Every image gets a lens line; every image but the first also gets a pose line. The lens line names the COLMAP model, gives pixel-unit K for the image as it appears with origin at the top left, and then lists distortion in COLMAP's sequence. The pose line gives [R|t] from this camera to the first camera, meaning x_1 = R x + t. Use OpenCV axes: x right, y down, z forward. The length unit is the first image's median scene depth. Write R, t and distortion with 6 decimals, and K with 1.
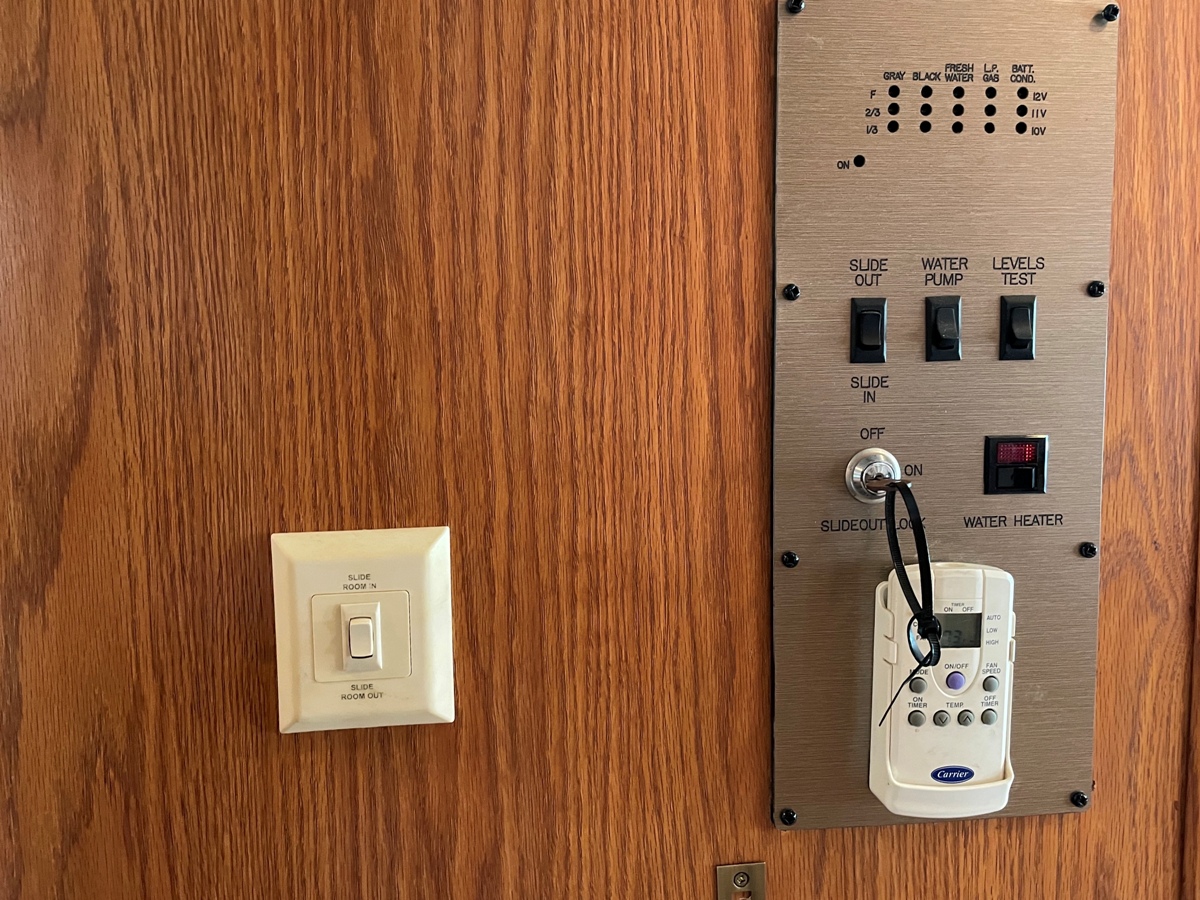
lens RADIAL K [[925.7, 0, 600.0], [0, 925.7, 450.0], [0, 0, 1]] dist [0.087350, -0.130414]
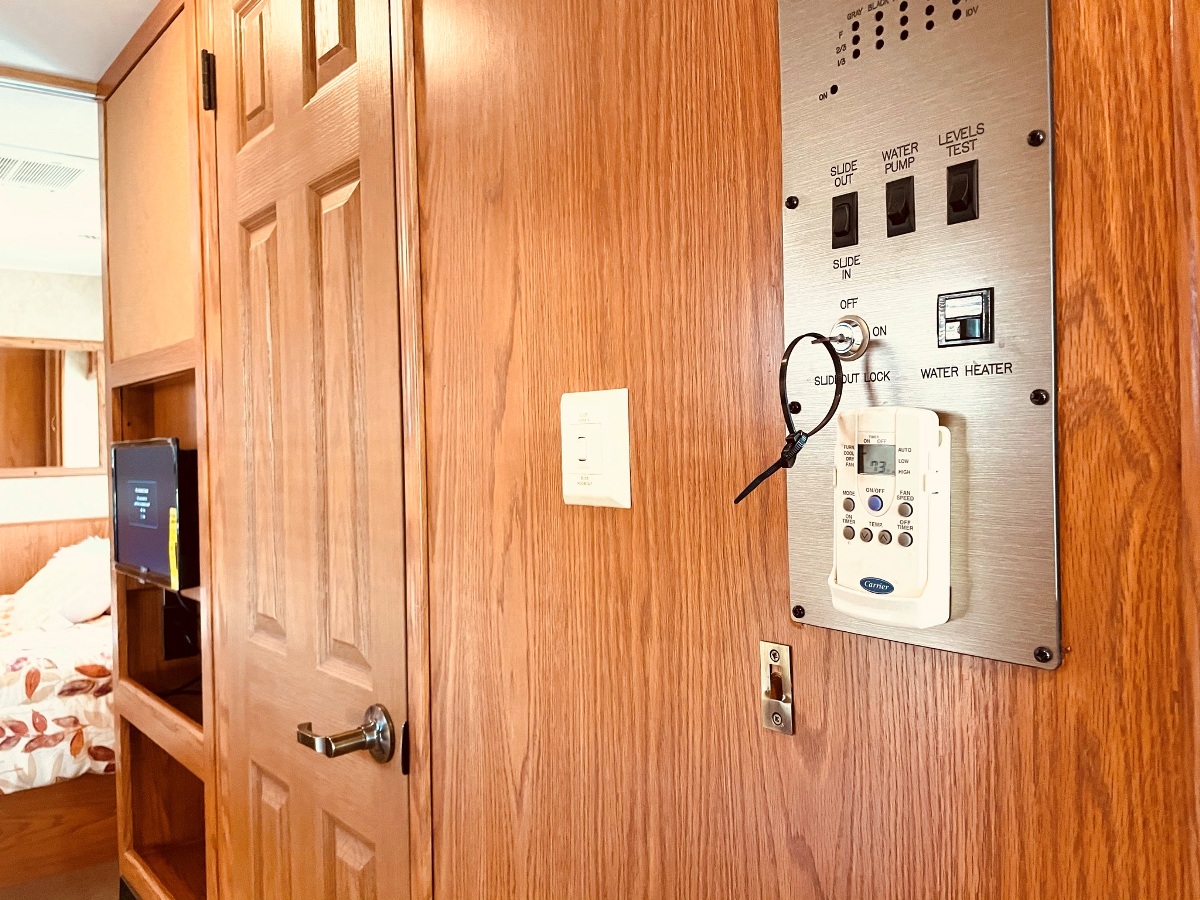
lens RADIAL K [[925.7, 0, 600.0], [0, 925.7, 450.0], [0, 0, 1]] dist [0.087350, -0.130414]
pose [[0.544390, 0.016398, -0.838672, 1.150278], [-0.060995, 0.997936, -0.020081, 0.219913], [0.836612, 0.062087, 0.544266, 0.068143]]
